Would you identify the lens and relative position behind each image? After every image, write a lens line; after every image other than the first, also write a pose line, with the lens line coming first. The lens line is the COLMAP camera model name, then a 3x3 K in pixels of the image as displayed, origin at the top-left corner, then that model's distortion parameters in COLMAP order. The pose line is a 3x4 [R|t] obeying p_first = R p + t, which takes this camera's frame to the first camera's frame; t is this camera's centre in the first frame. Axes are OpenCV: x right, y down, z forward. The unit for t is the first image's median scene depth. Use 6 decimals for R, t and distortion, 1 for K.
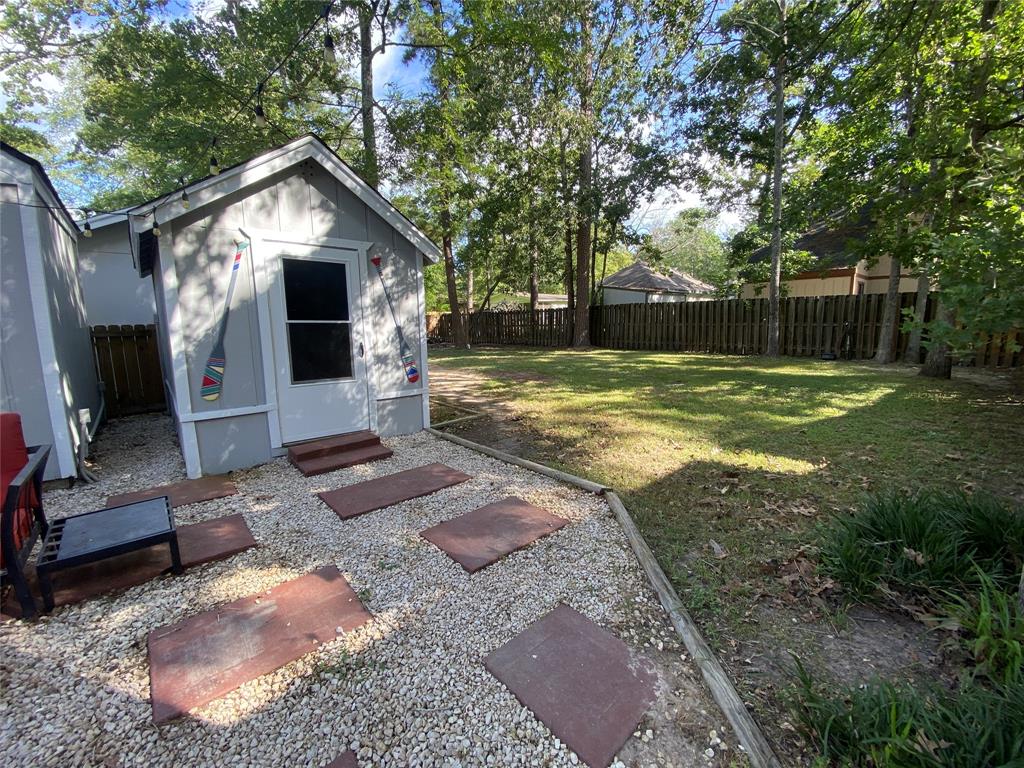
lens RADIAL K [[416.0, 0, 513.2], [0, 416.0, 381.9], [0, 0, 1]] dist [0.022200, -0.020555]
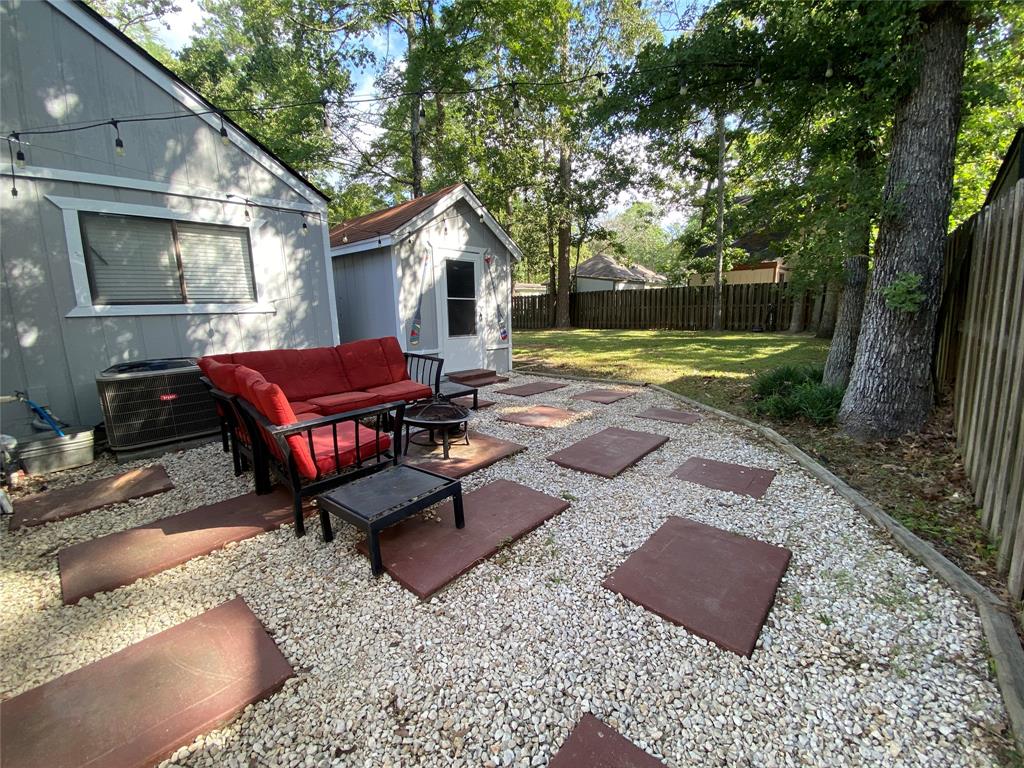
lens RADIAL K [[429.8, 0, 509.7], [0, 429.8, 383.3], [0, 0, 1]] dist [0.024742, -0.000123]
pose [[0.992120, -0.026617, 0.122428, -0.228257], [0.024042, 0.999459, 0.022459, 0.069125], [-0.122959, -0.019339, 0.992223, -0.311269]]
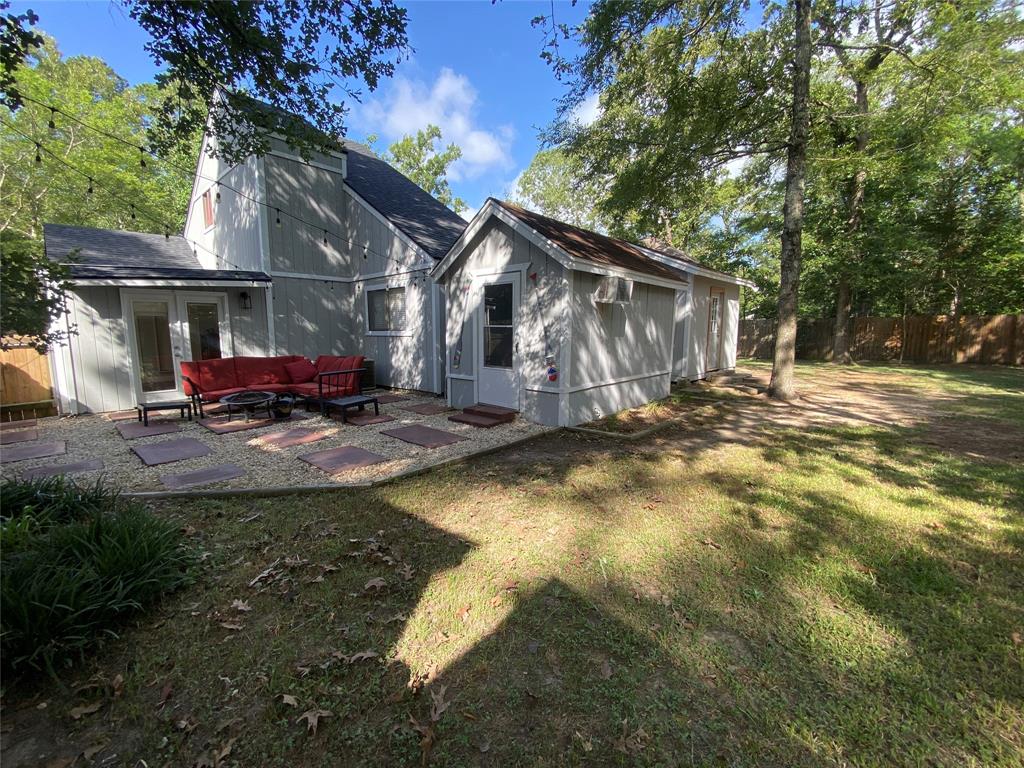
lens RADIAL K [[416.1, 0, 506.3], [0, 416.1, 383.0], [0, 0, 1]] dist [0.026250, -0.020174]
pose [[0.105823, 0.139431, -0.984561, 0.451689], [-0.140252, 0.982315, 0.124039, -0.061670], [0.984444, 0.124961, 0.123507, 0.407037]]
